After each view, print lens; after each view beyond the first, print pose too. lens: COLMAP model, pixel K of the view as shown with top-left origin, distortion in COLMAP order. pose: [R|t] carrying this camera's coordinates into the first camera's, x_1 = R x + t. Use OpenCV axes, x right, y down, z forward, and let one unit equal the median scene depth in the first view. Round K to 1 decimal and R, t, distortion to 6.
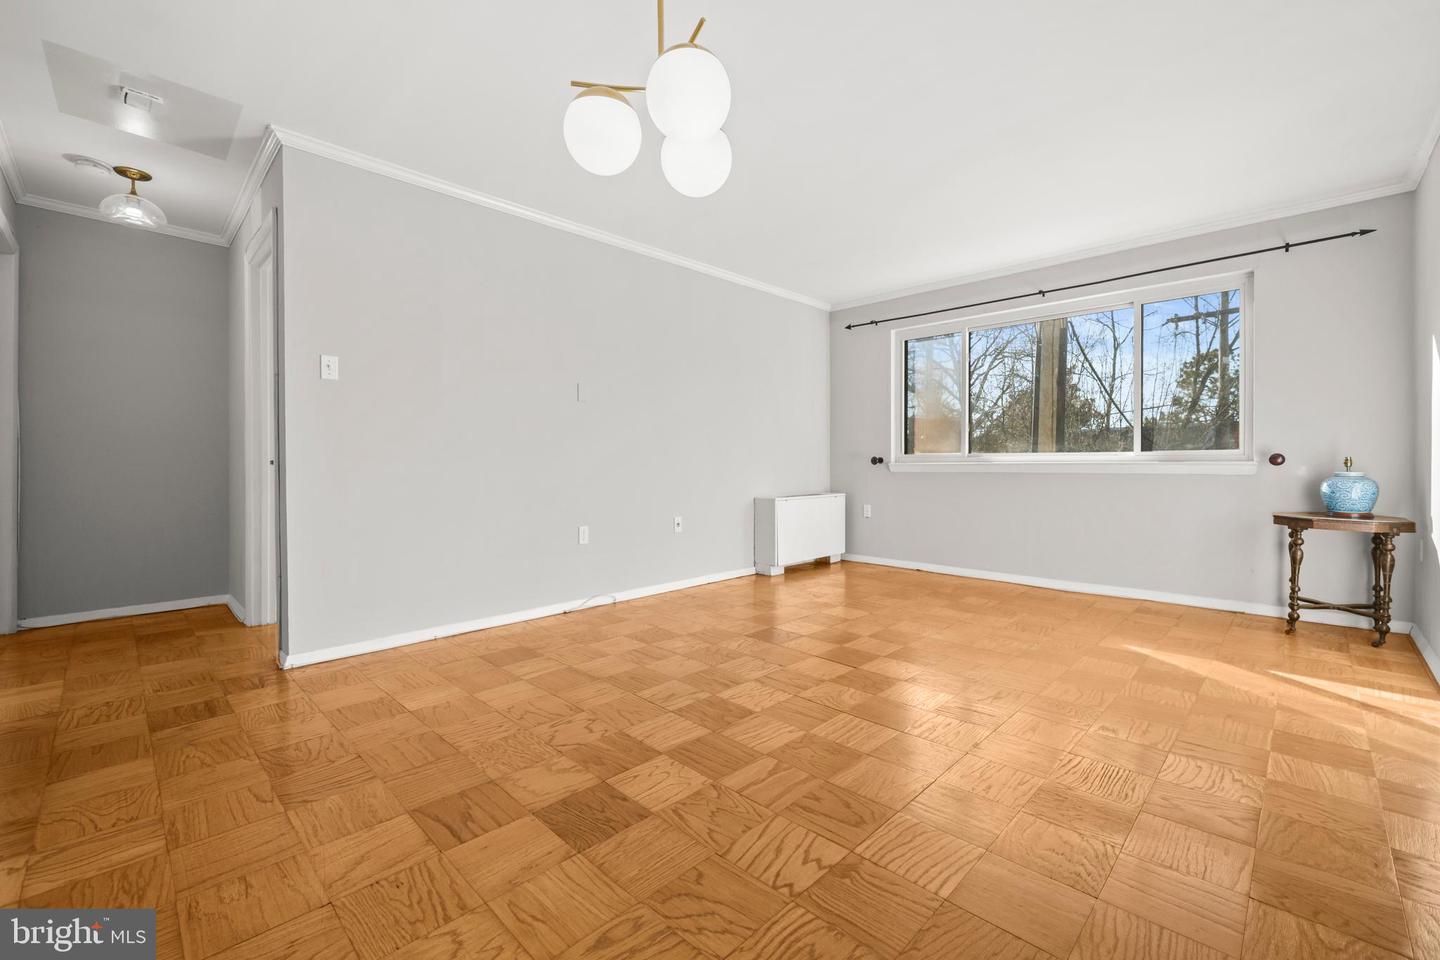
lens RADIAL K [[605.6, 0, 716.7], [0, 605.6, 478.5], [0, 0, 1]] dist [0.000746, 0.000086]
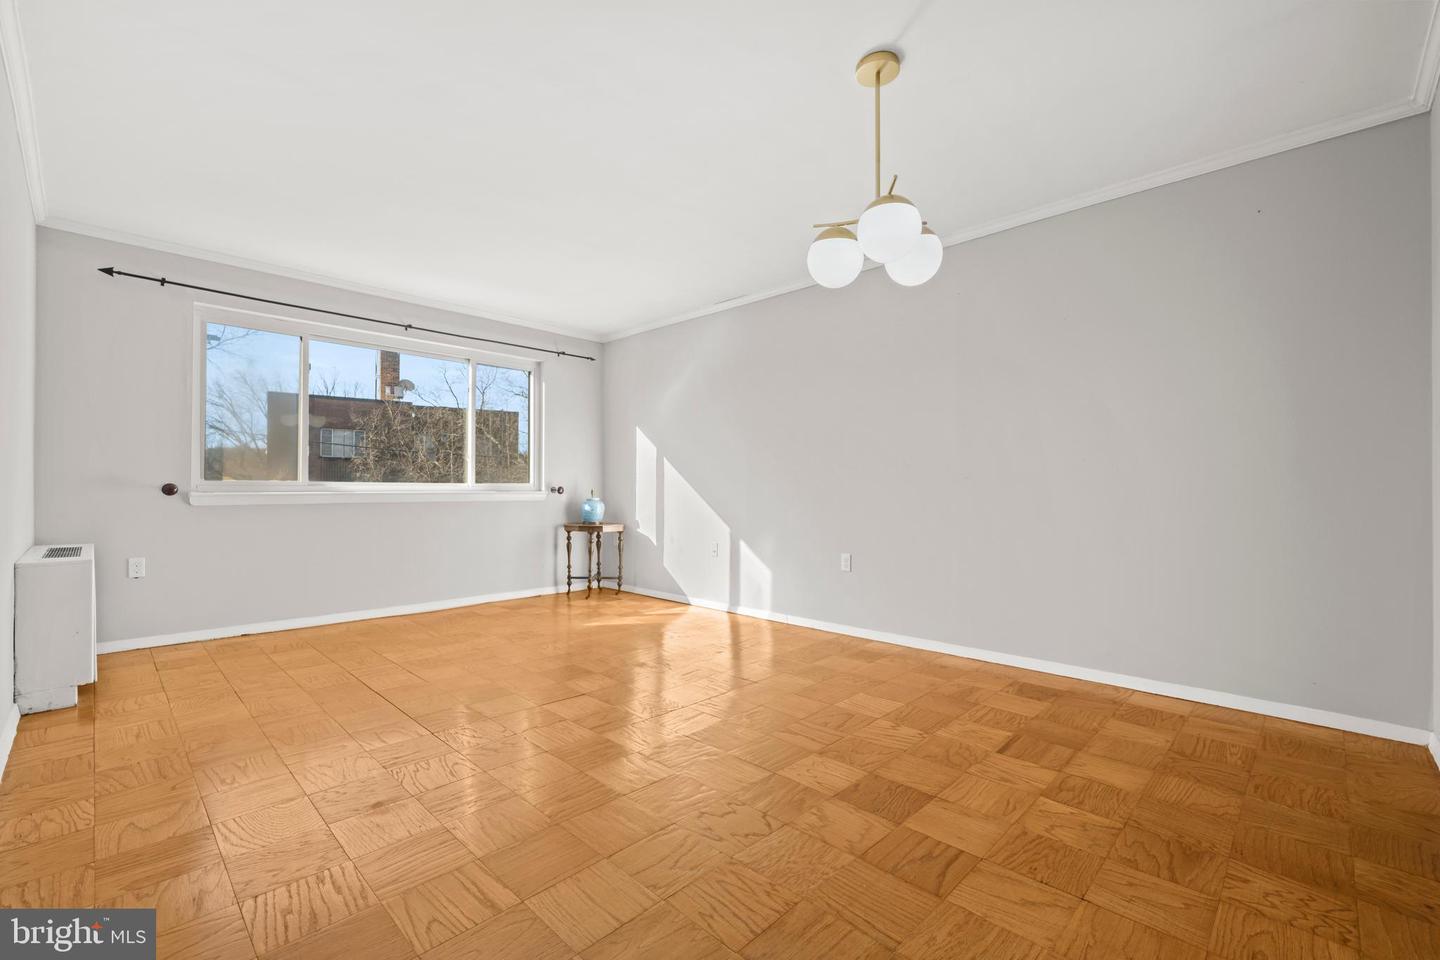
lens RADIAL K [[616.4, 0, 721.5], [0, 616.4, 492.6], [0, 0, 1]] dist [-0.001415, 0.000027]
pose [[-0.010362, -0.004109, 0.999938, -0.807191], [0.025528, 0.999665, 0.004373, -0.026792], [-0.999620, 0.025572, -0.010254, 0.762559]]
